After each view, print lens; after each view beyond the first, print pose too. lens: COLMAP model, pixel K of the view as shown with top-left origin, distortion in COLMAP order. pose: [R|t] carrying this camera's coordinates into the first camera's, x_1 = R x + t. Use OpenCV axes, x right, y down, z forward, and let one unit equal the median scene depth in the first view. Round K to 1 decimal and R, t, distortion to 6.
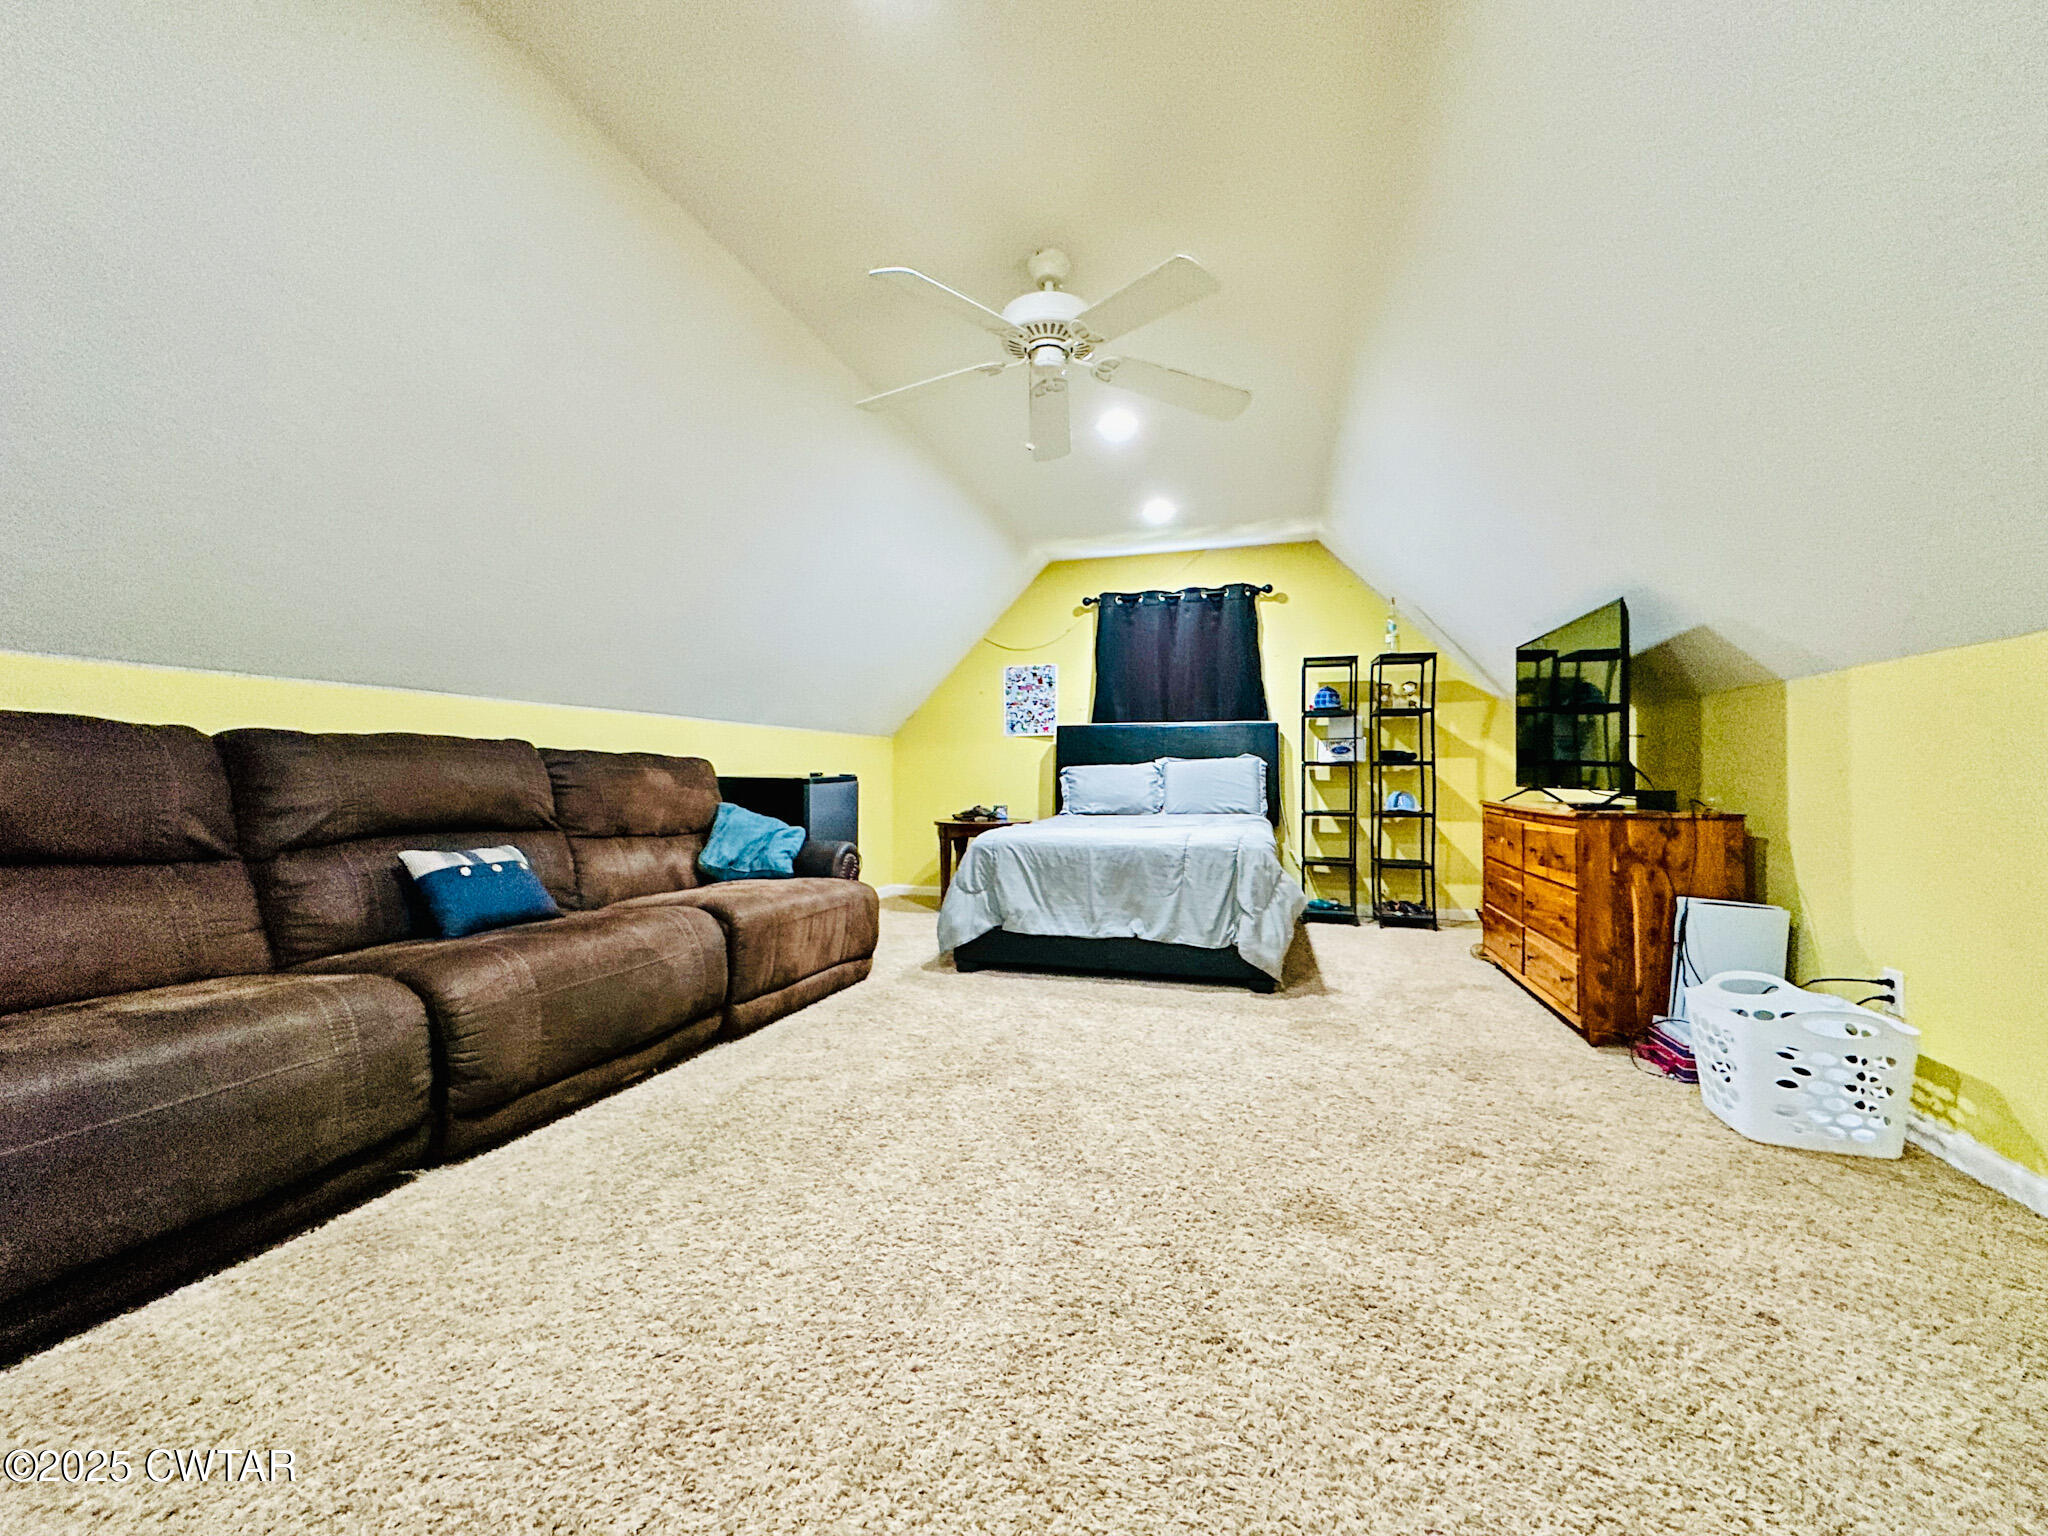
lens RADIAL K [[816.7, 0, 1024.0], [0, 816.7, 768.0], [0, 0, 1]] dist [-0.003683, 0.000702]
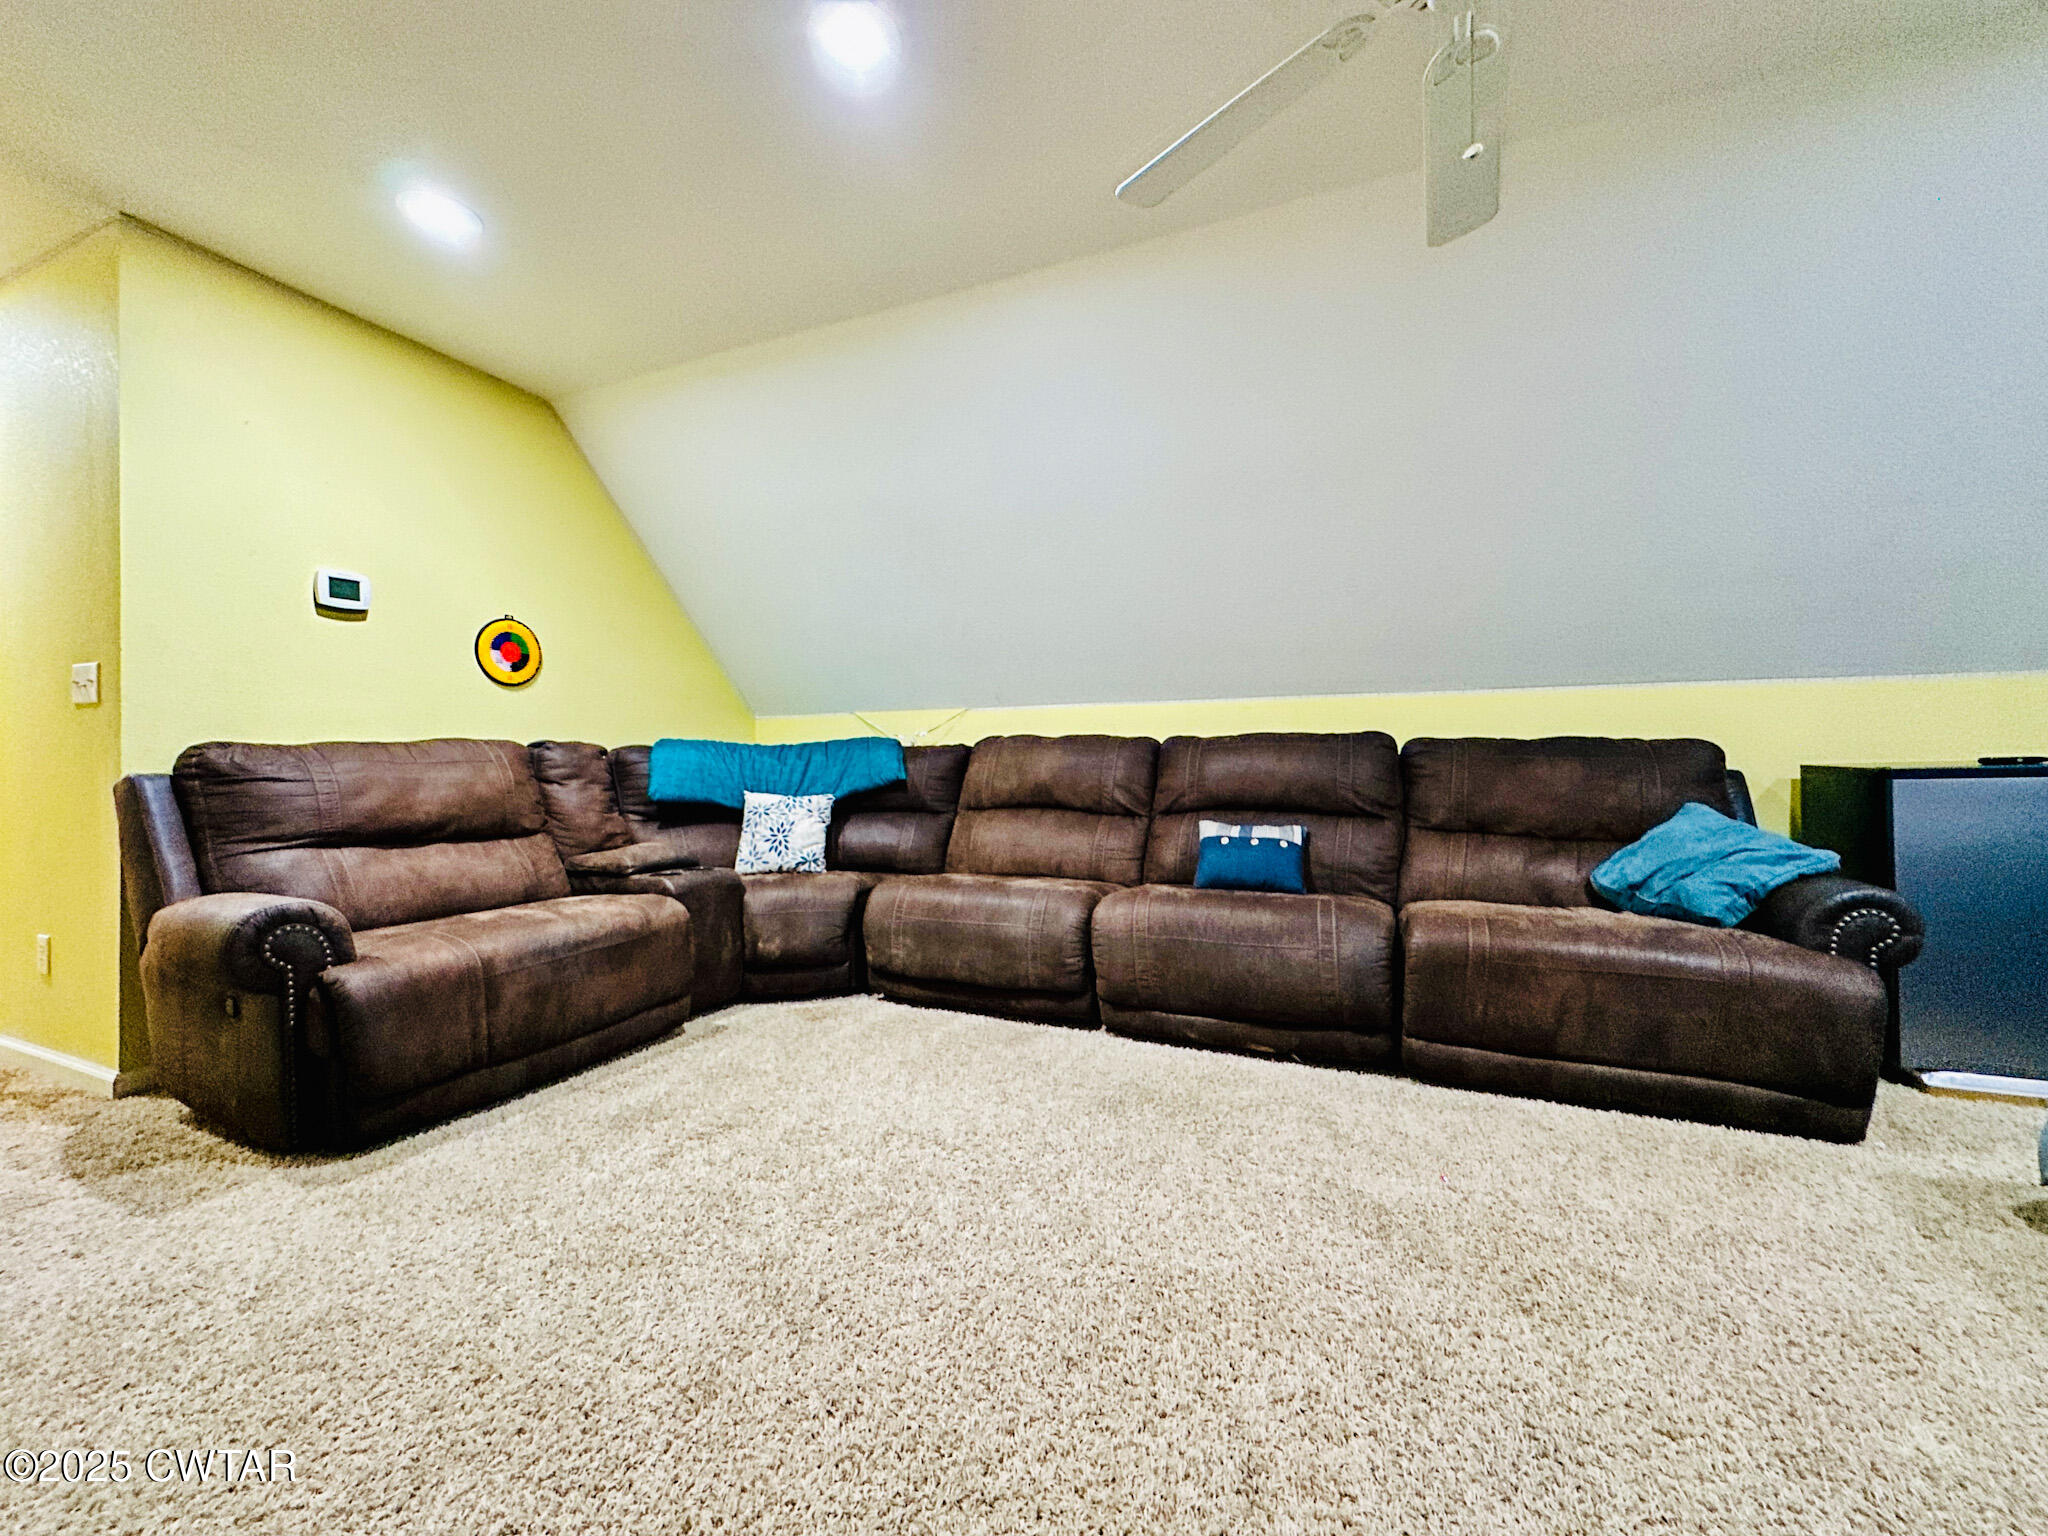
lens RADIAL K [[816.7, 0, 1024.0], [0, 816.7, 768.0], [0, 0, 1]] dist [-0.003683, 0.000702]
pose [[-0.115171, -0.007744, -0.993315, 0.678952], [0.010088, 0.999909, -0.008965, 0.024038], [0.993294, -0.011053, -0.115082, 0.917737]]
